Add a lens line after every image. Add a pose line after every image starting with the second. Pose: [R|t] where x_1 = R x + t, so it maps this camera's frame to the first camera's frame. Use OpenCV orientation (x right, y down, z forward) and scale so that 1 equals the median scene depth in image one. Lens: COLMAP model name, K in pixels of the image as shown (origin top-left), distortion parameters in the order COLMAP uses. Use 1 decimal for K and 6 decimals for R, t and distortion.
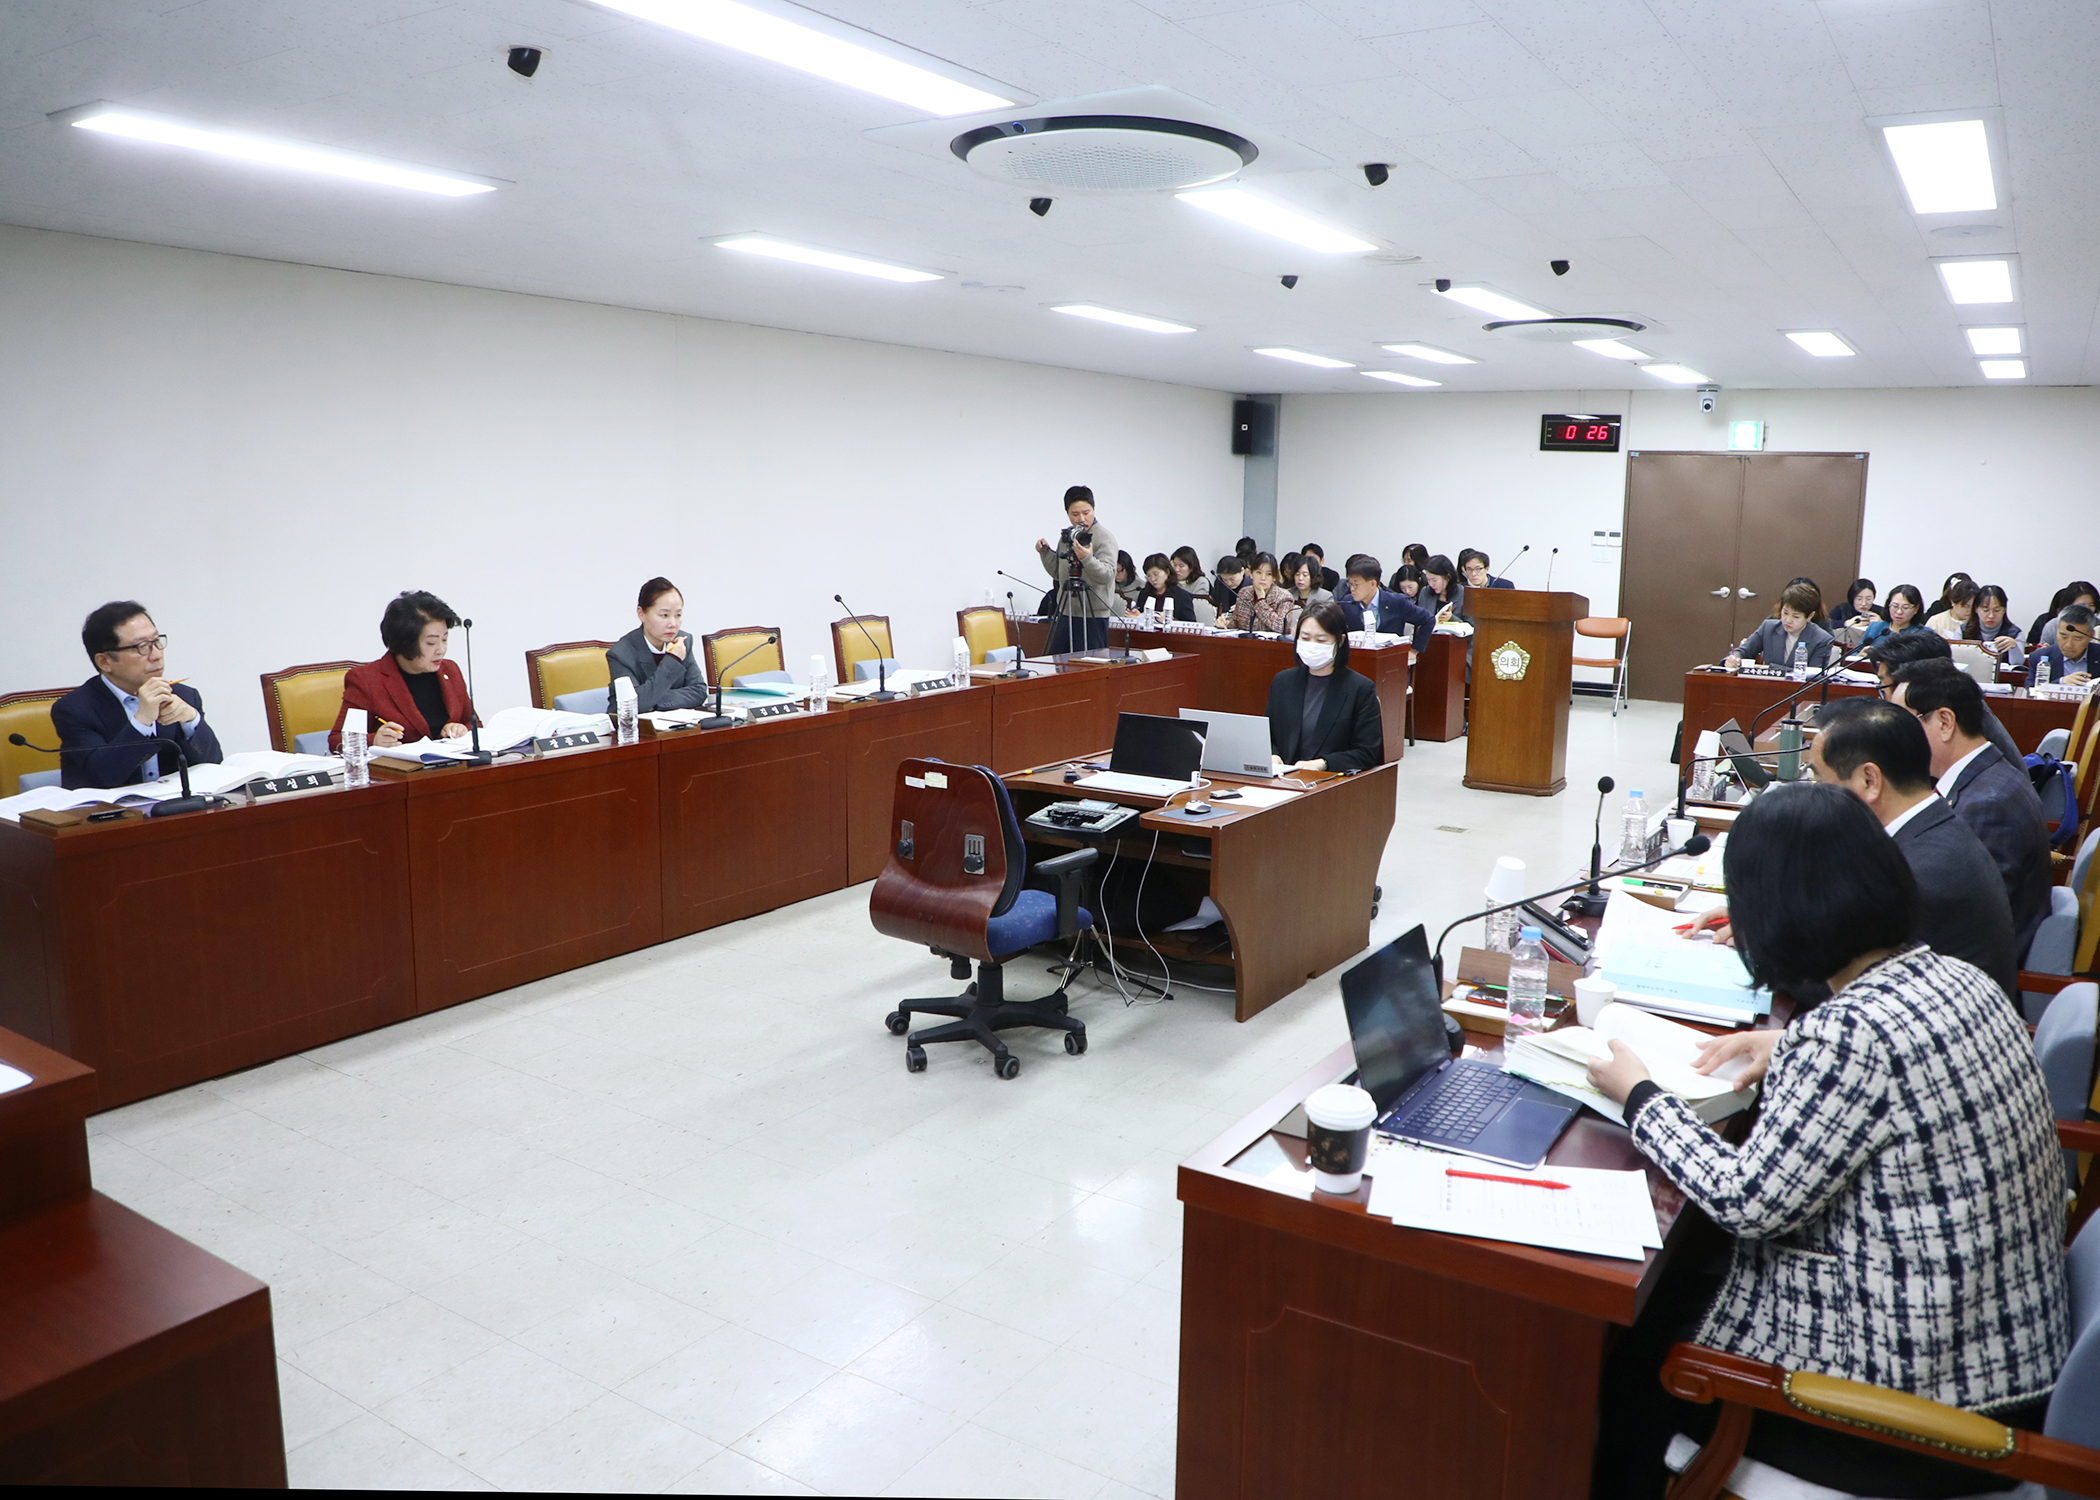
lens RADIAL K [[1609.1, 0, 1162.8], [0, 1609.1, 749.6], [0, 0, 1]] dist [-0.007741, -0.005393]
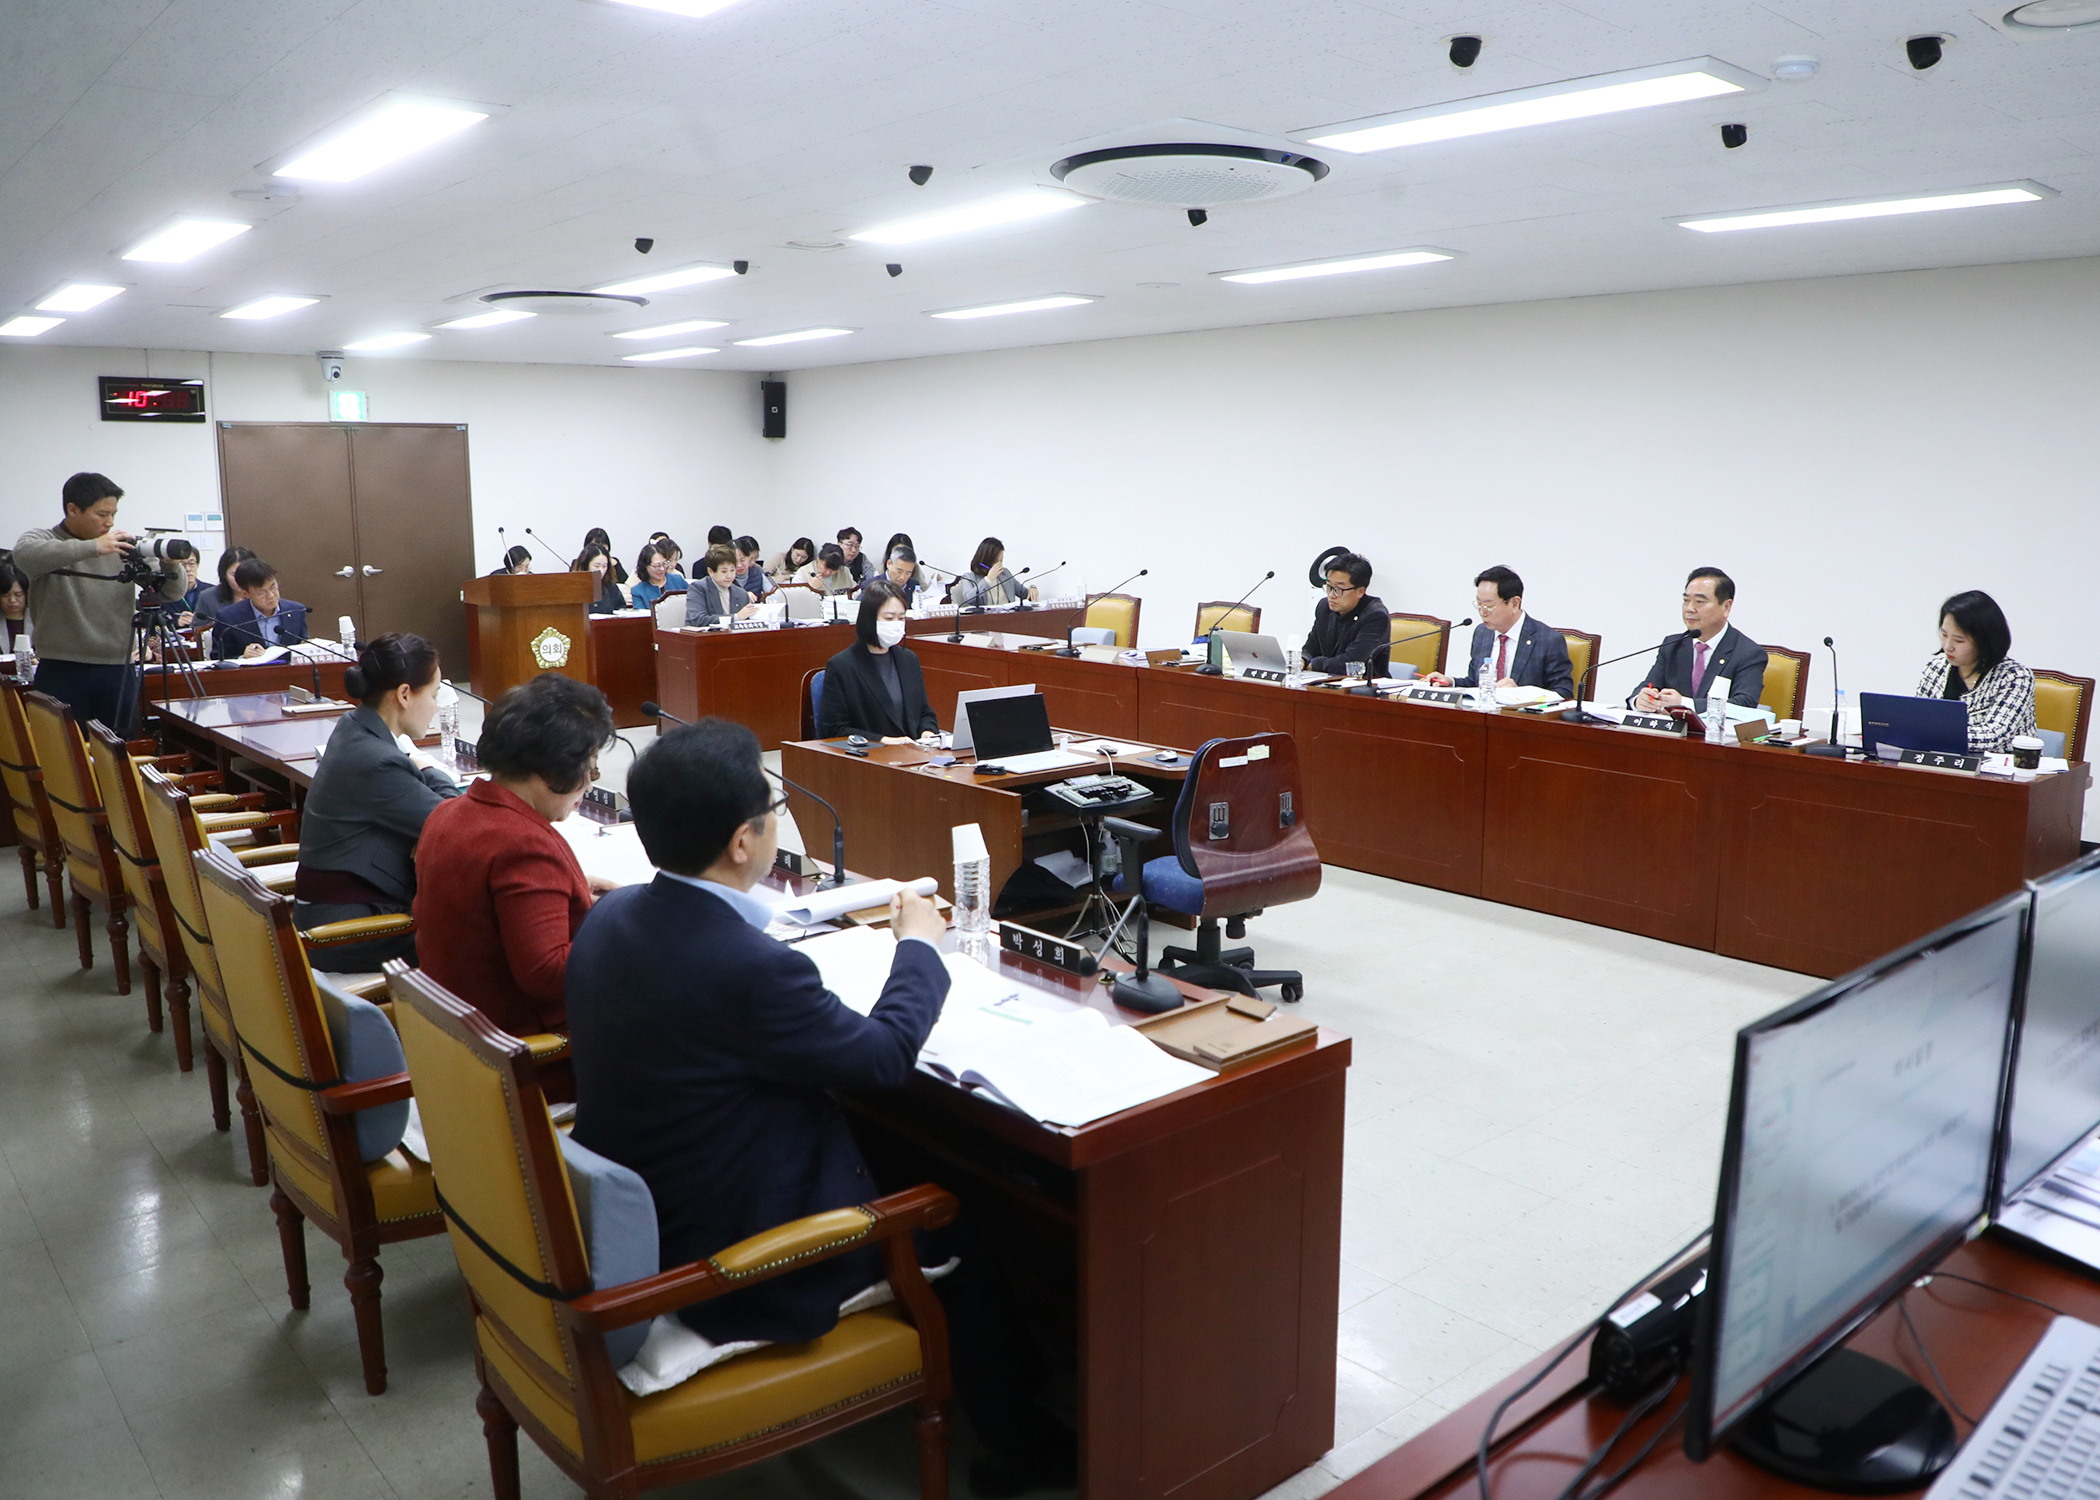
lens RADIAL K [[1609.1, 0, 1162.8], [0, 1609.1, 749.6], [0, 0, 1]] dist [-0.007741, -0.005393]
pose [[0.291038, -0.186969, 0.938264, -0.514746], [0.163086, 0.976059, 0.143913, -0.065276], [-0.942709, 0.111134, 0.314562, 0.318915]]
